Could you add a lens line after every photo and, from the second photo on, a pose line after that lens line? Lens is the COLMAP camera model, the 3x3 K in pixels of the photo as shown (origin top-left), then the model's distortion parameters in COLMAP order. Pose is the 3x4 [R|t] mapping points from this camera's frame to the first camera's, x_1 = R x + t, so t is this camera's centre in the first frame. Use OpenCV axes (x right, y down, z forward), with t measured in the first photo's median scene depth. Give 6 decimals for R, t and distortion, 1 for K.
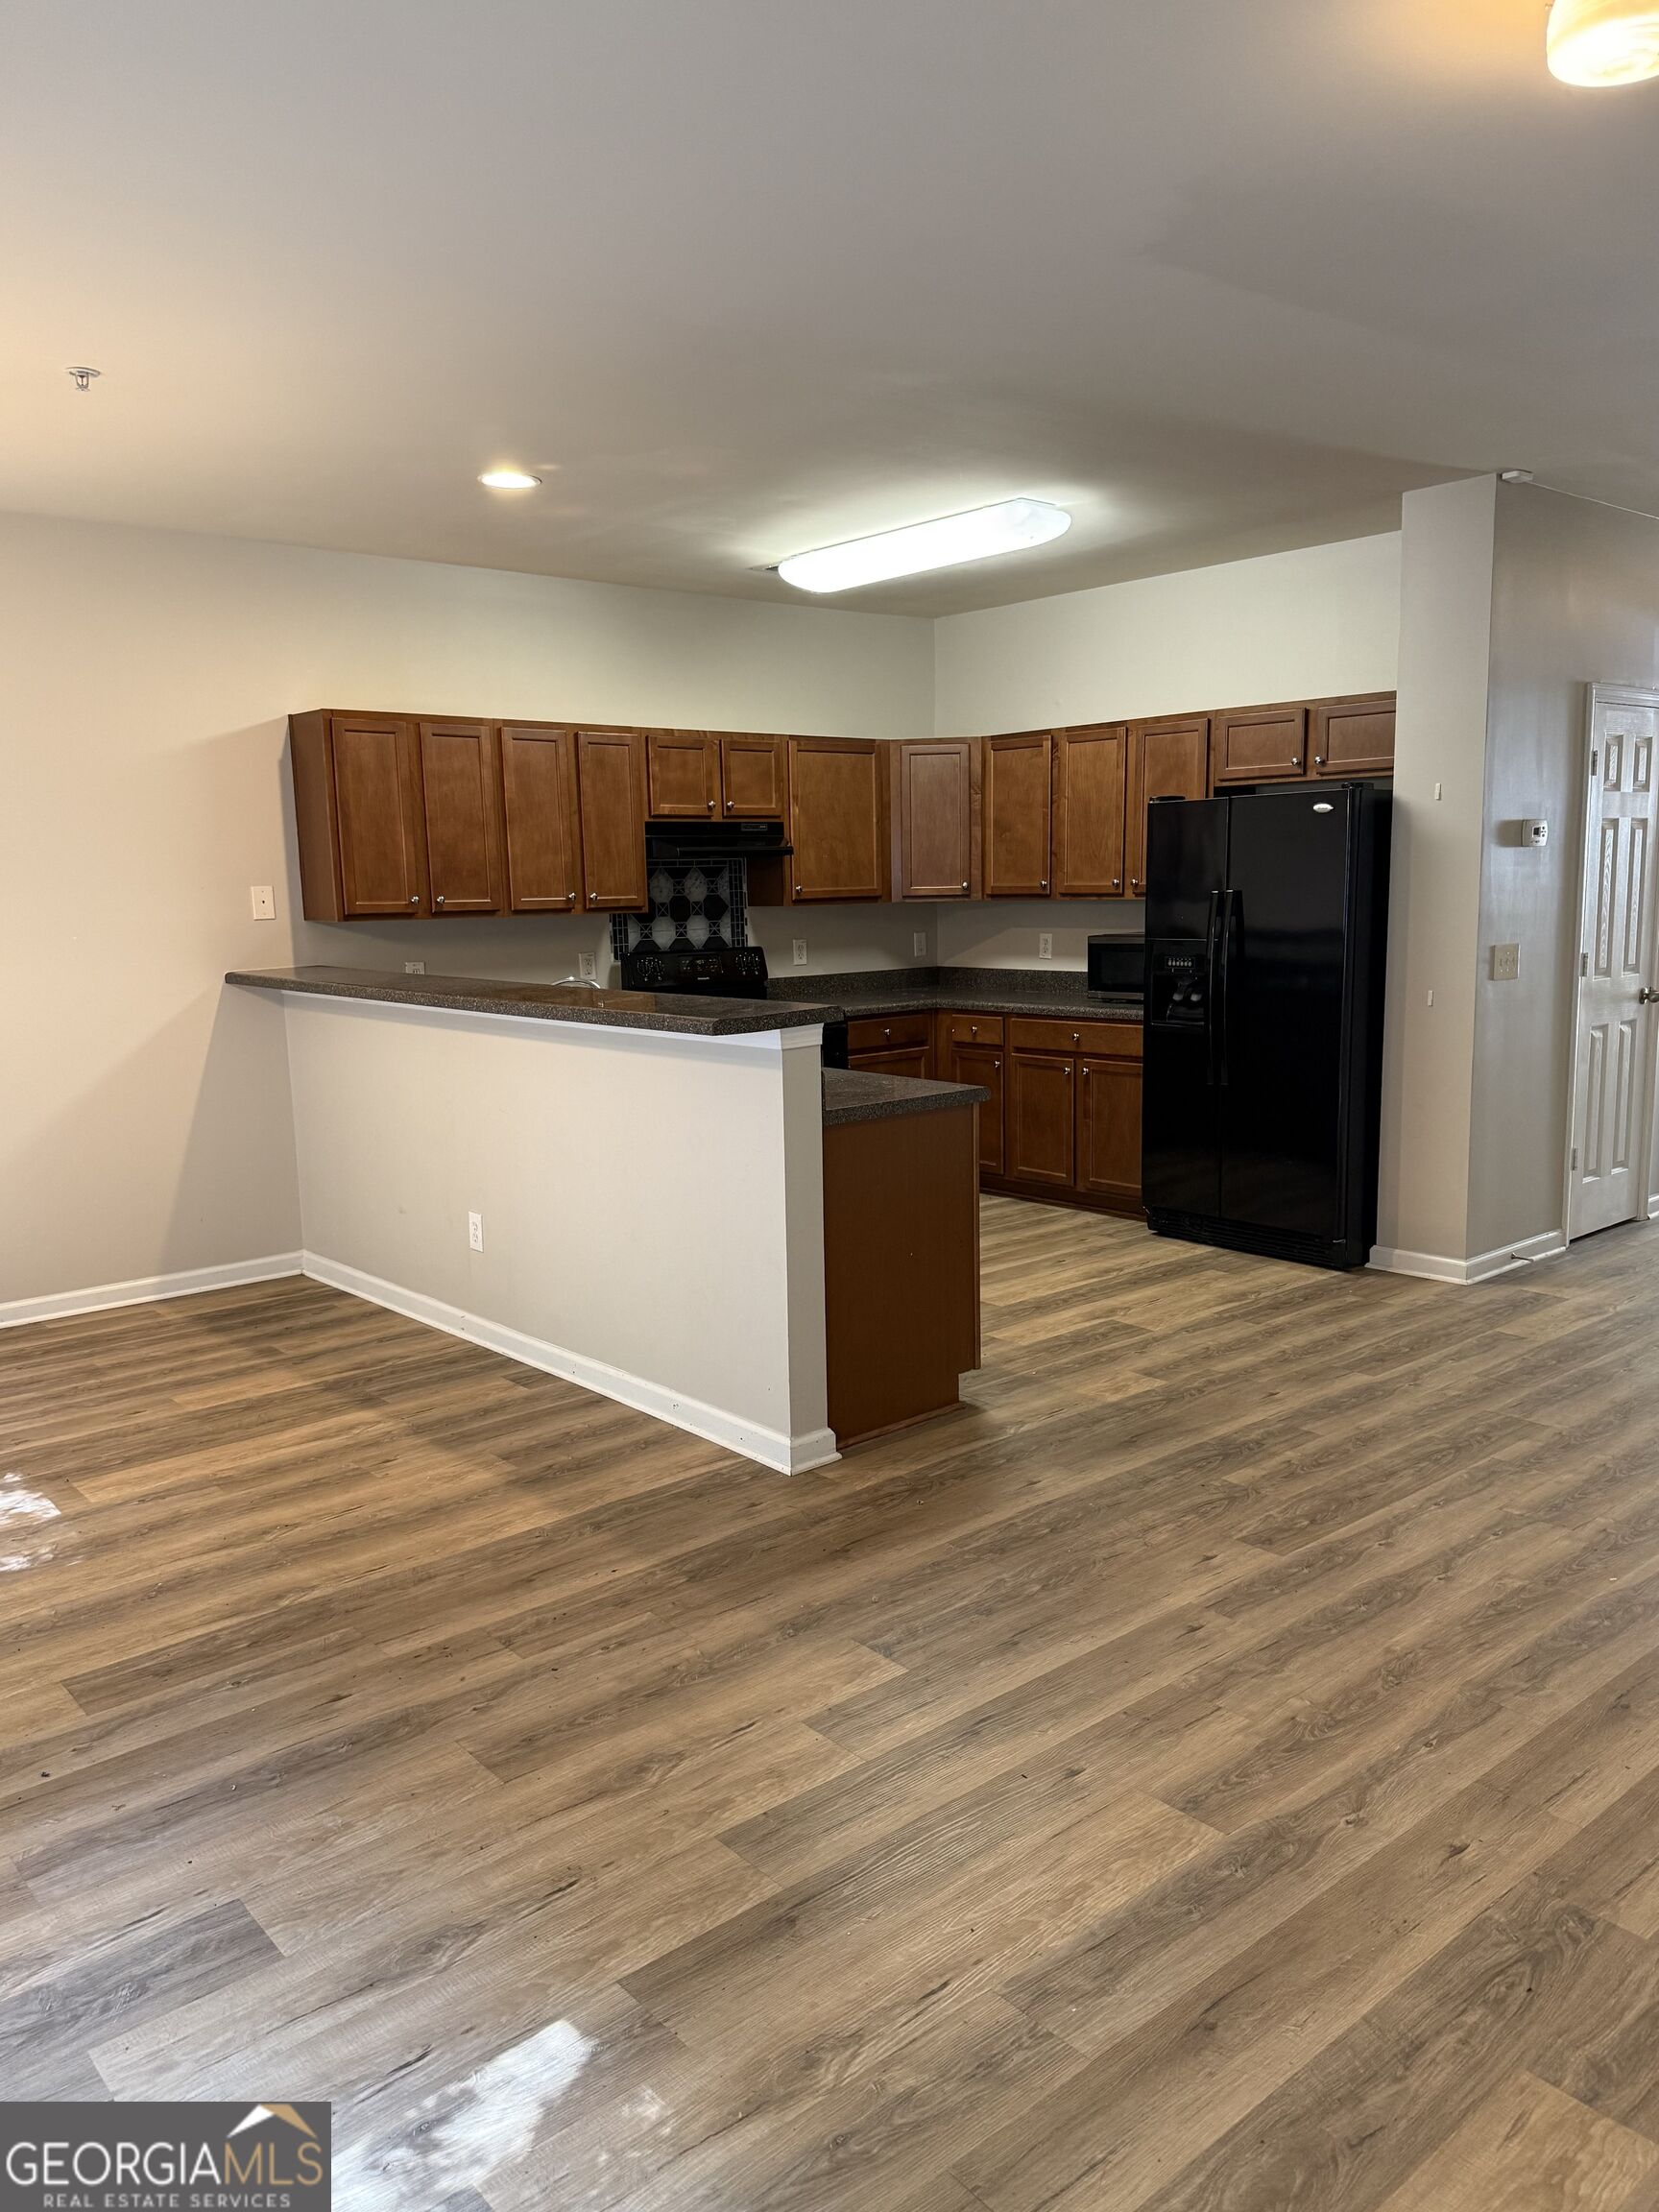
lens RADIAL K [[1626.9, 0, 819.3], [0, 1626.9, 1098.0], [0, 0, 1]] dist [0.059651, -0.068075]
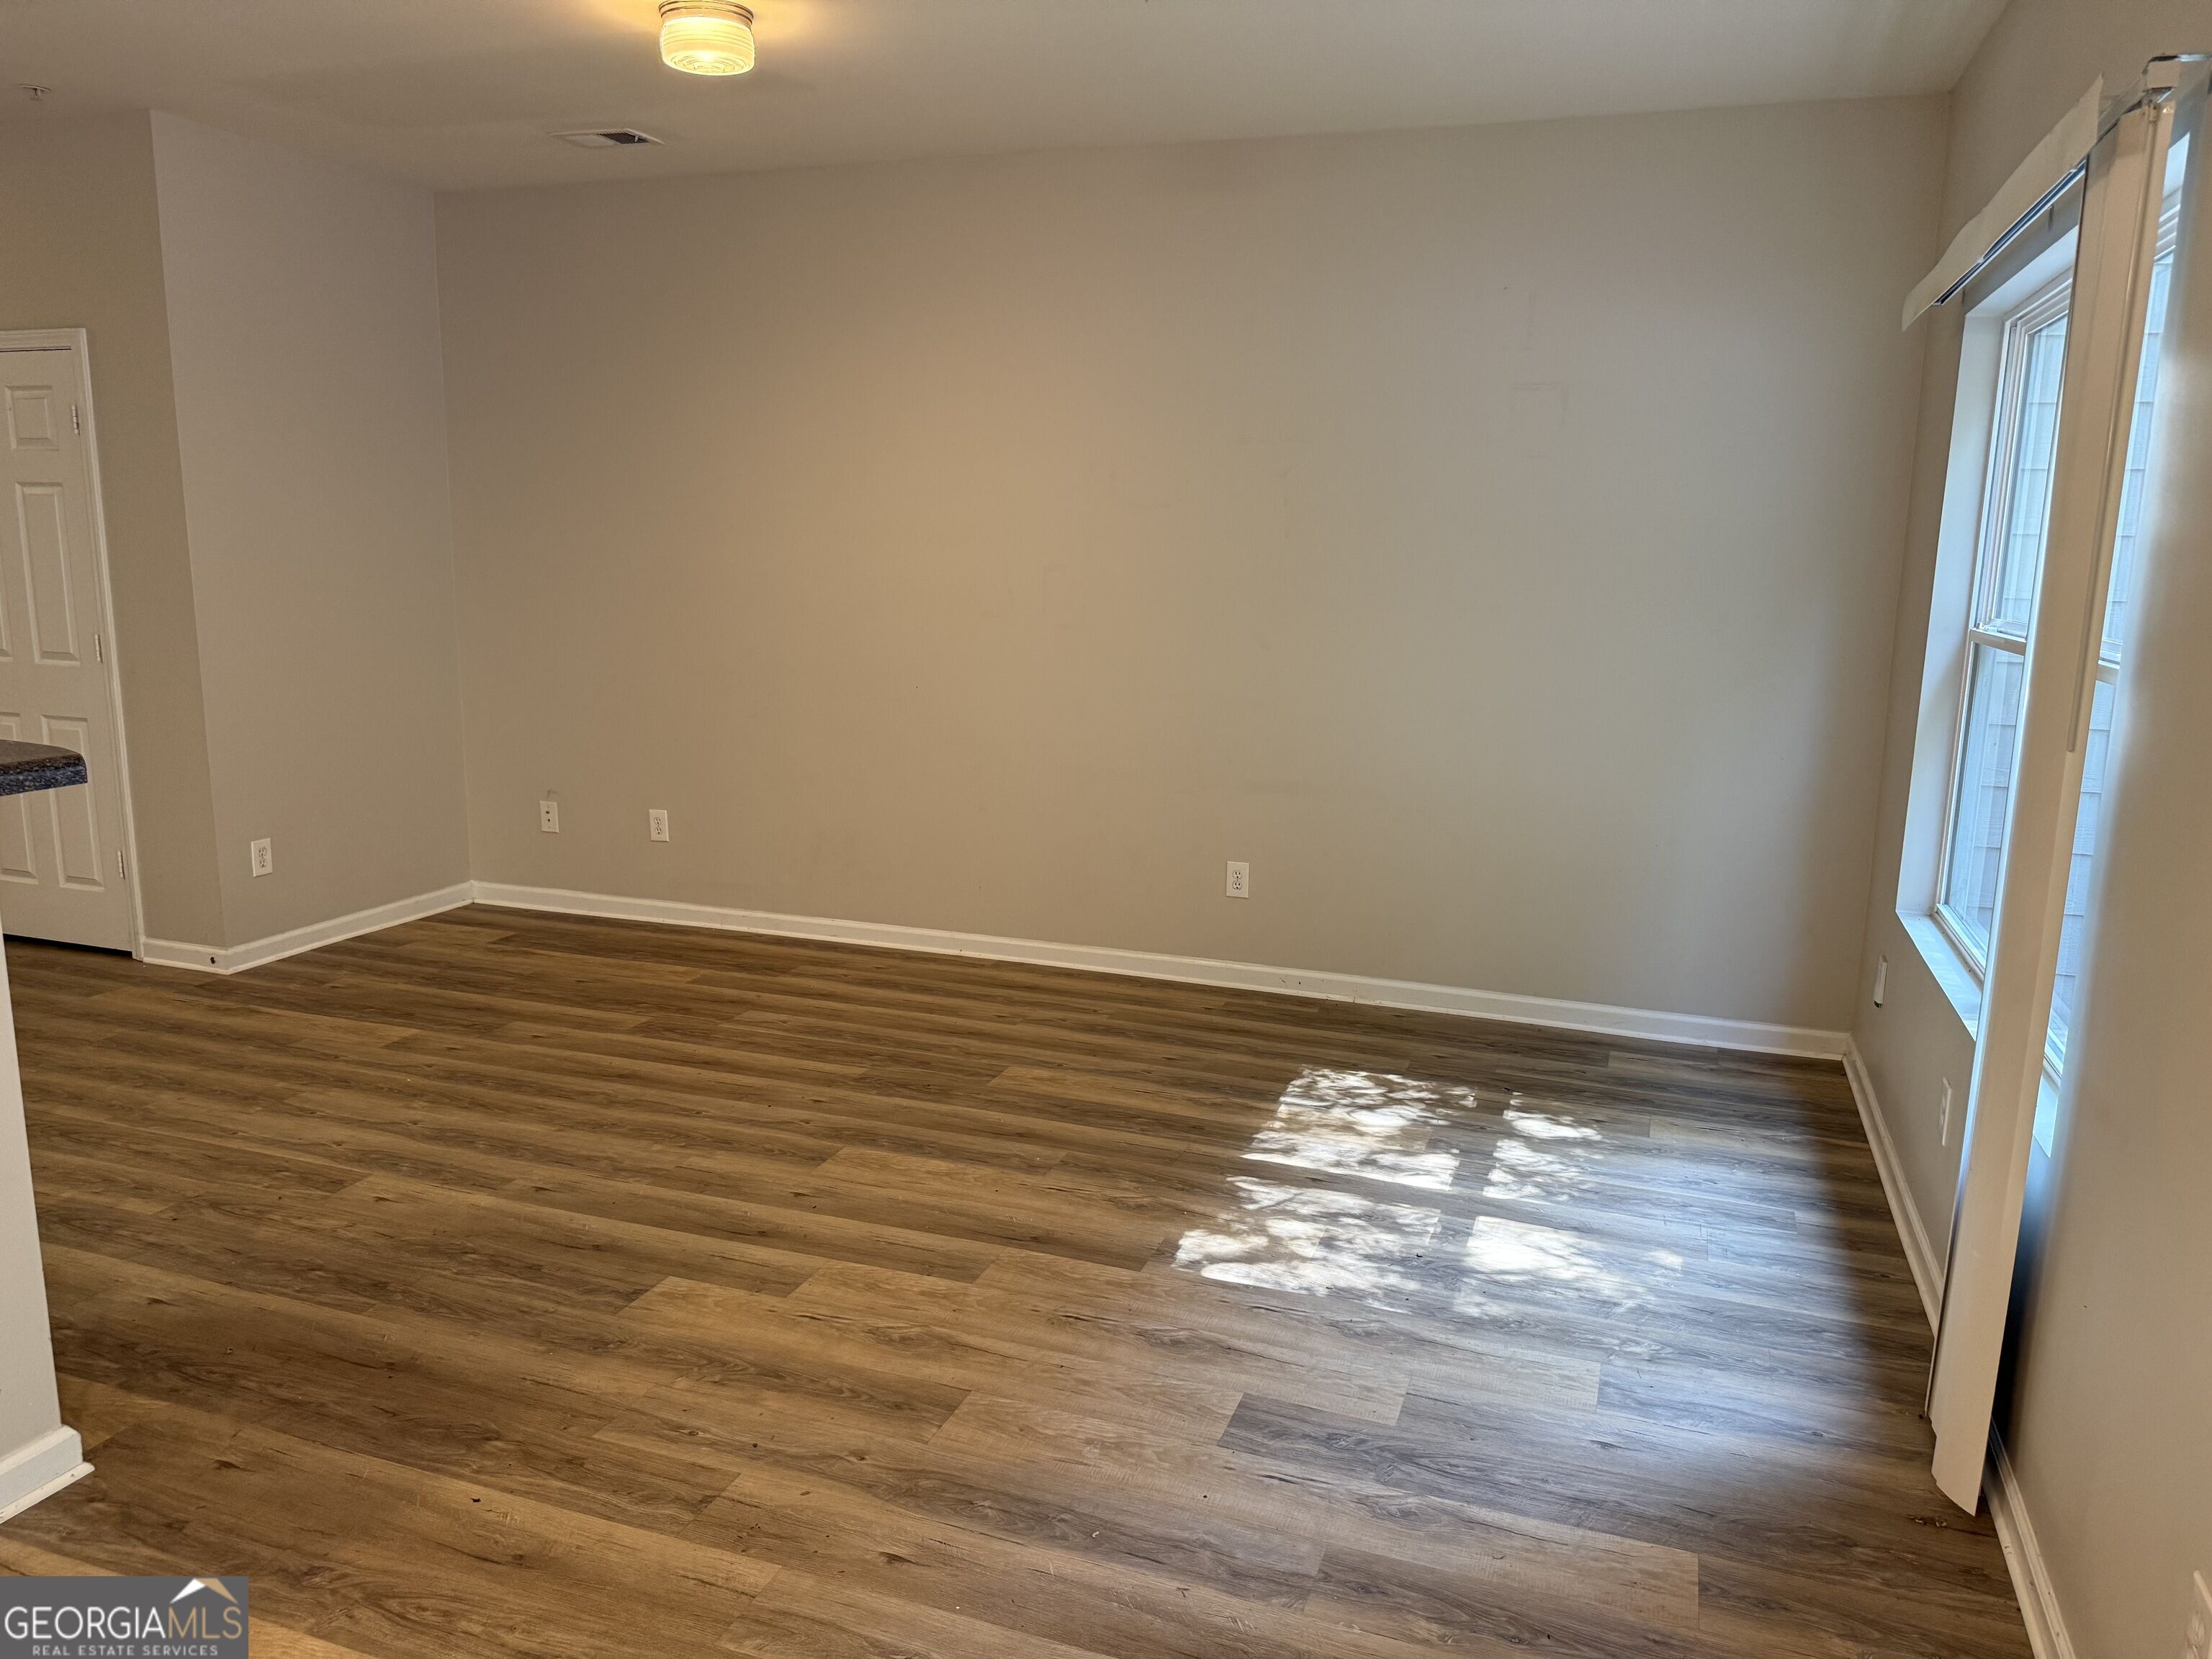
lens RADIAL K [[1556.8, 0, 1094.0], [0, 1556.8, 829.3], [0, 0, 1]] dist [0.044056, -0.022118]
pose [[-0.491902, -0.144180, 0.858629, -0.612233], [0.120387, 0.965456, 0.231088, -0.092491], [-0.862287, 0.217041, -0.457553, 0.769997]]
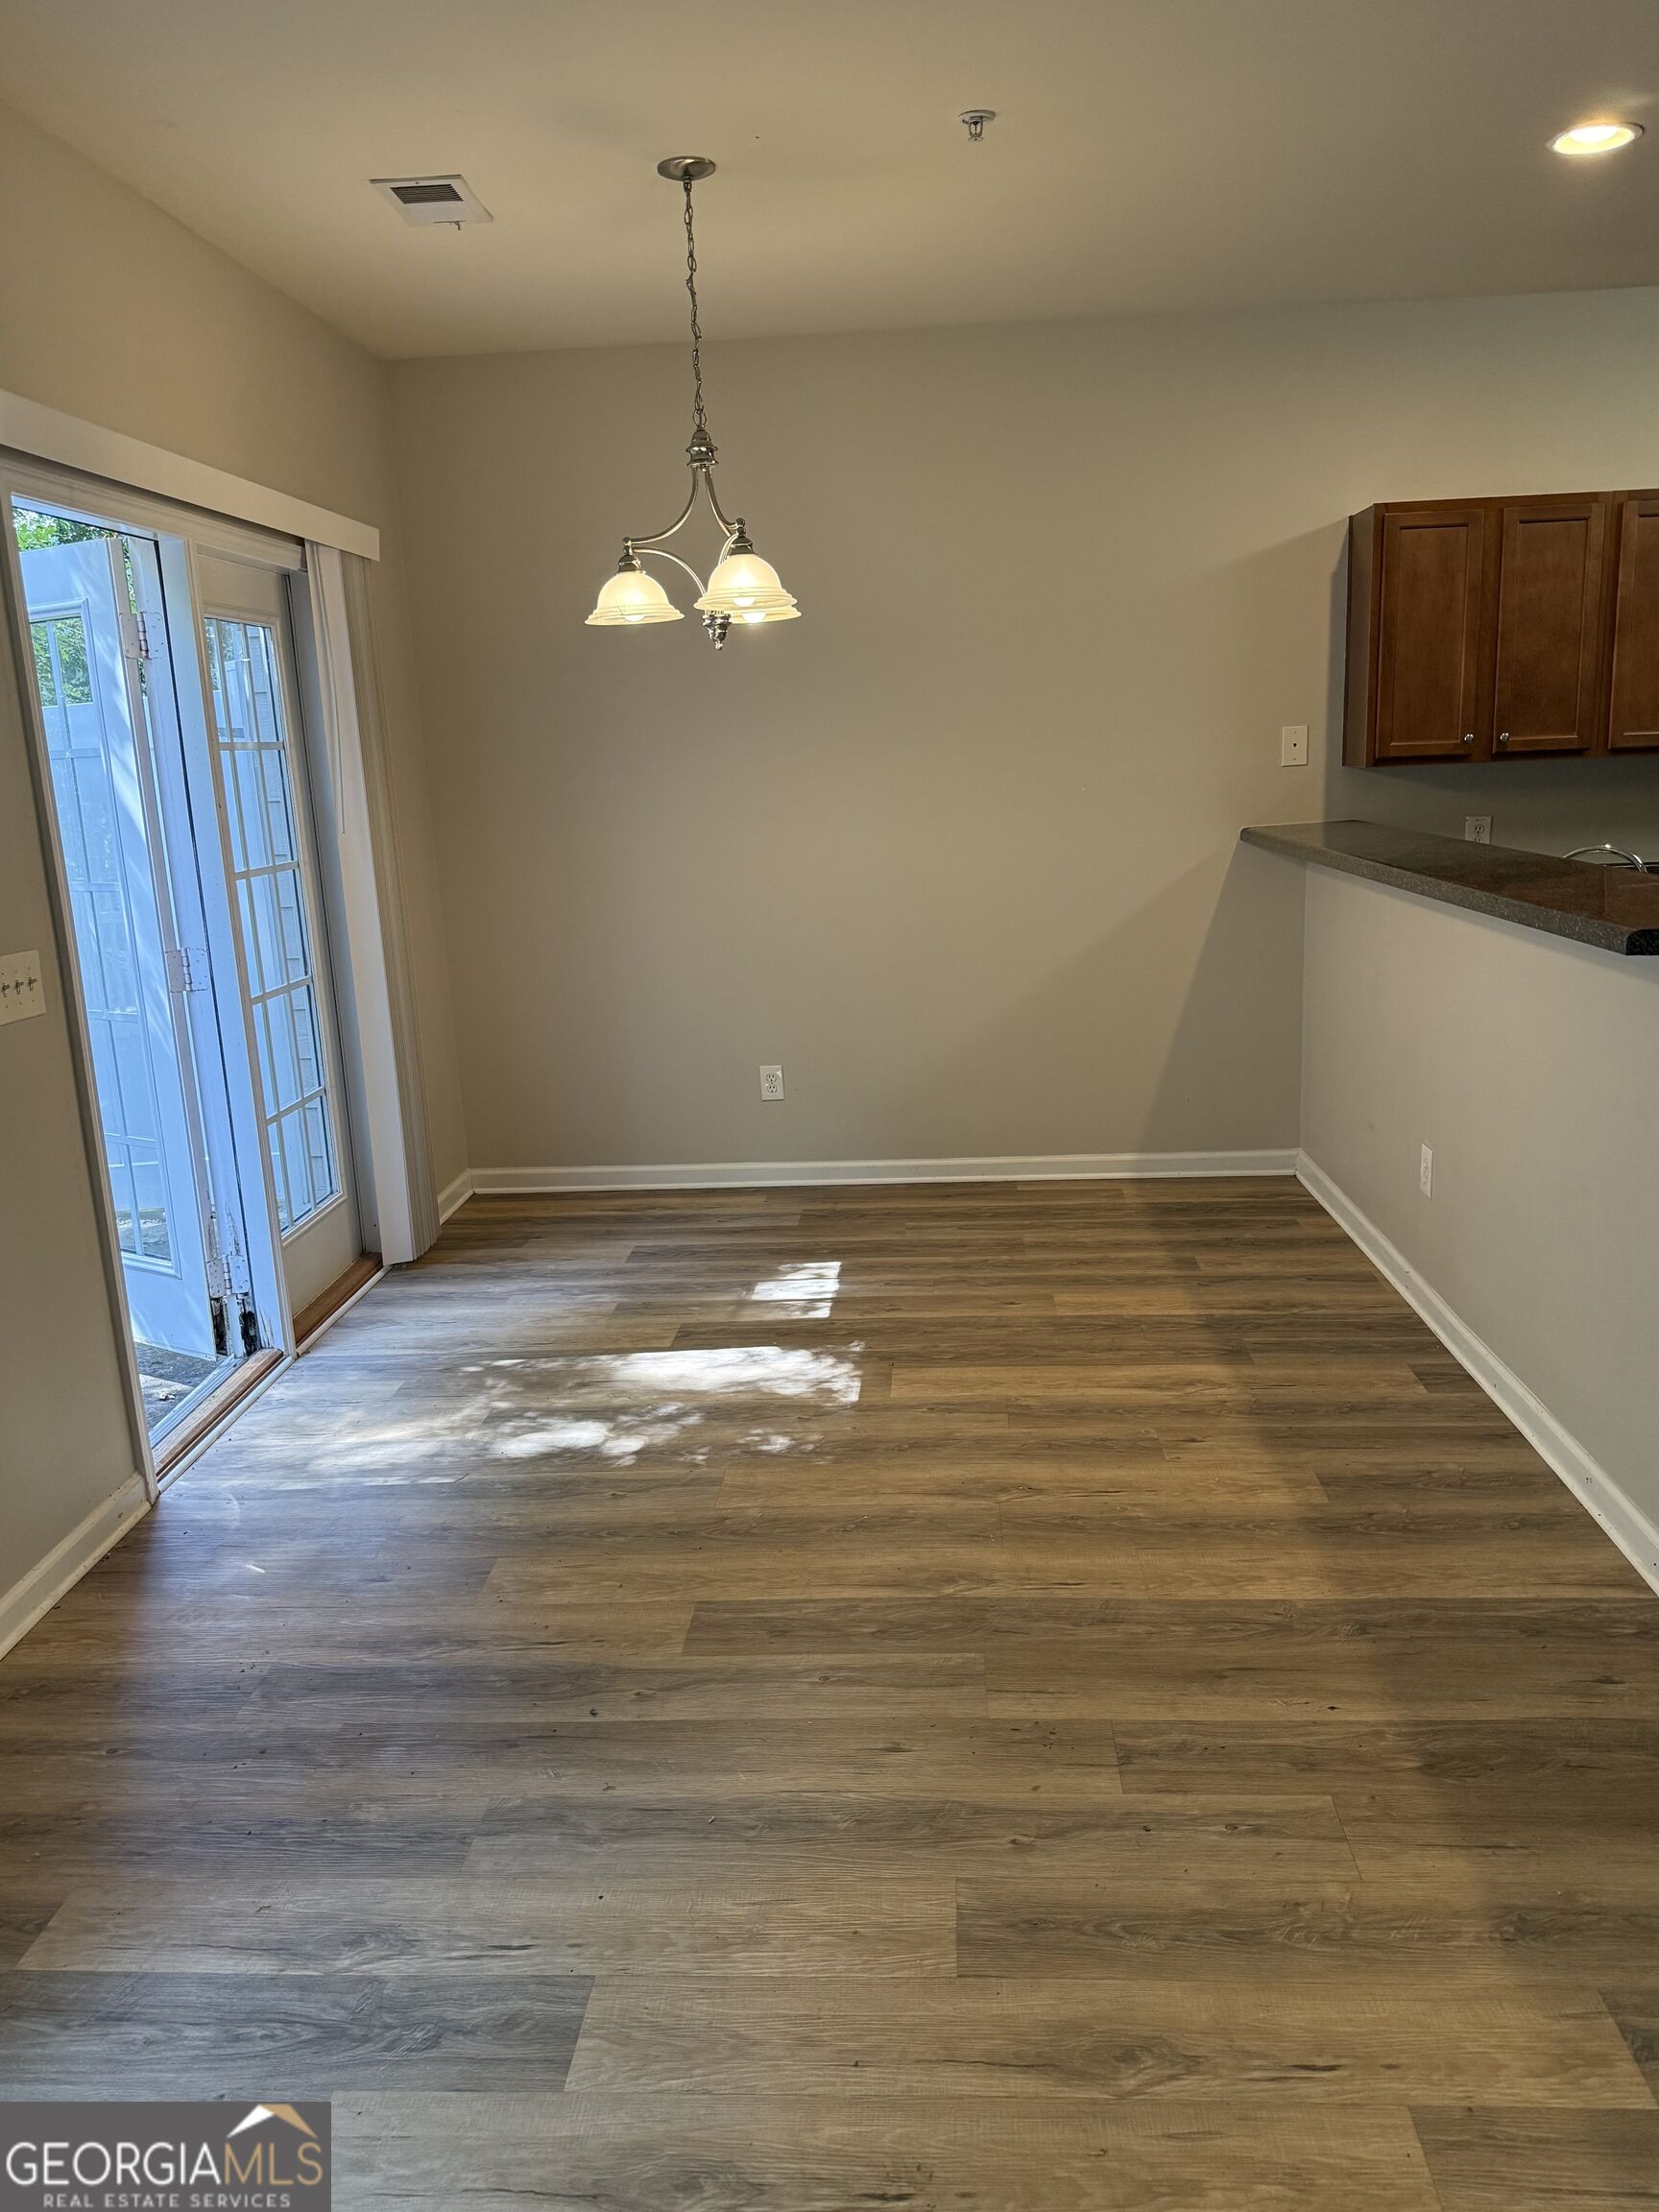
lens RADIAL K [[1626.9, 0, 826.7], [0, 1626.9, 1097.0], [0, 0, 1]] dist [0.059651, -0.068075]
pose [[0.720814, 0.140341, -0.678772, 0.123026], [-0.073205, 0.989225, 0.126791, -0.035496], [0.689252, -0.041703, 0.723321, 0.260218]]
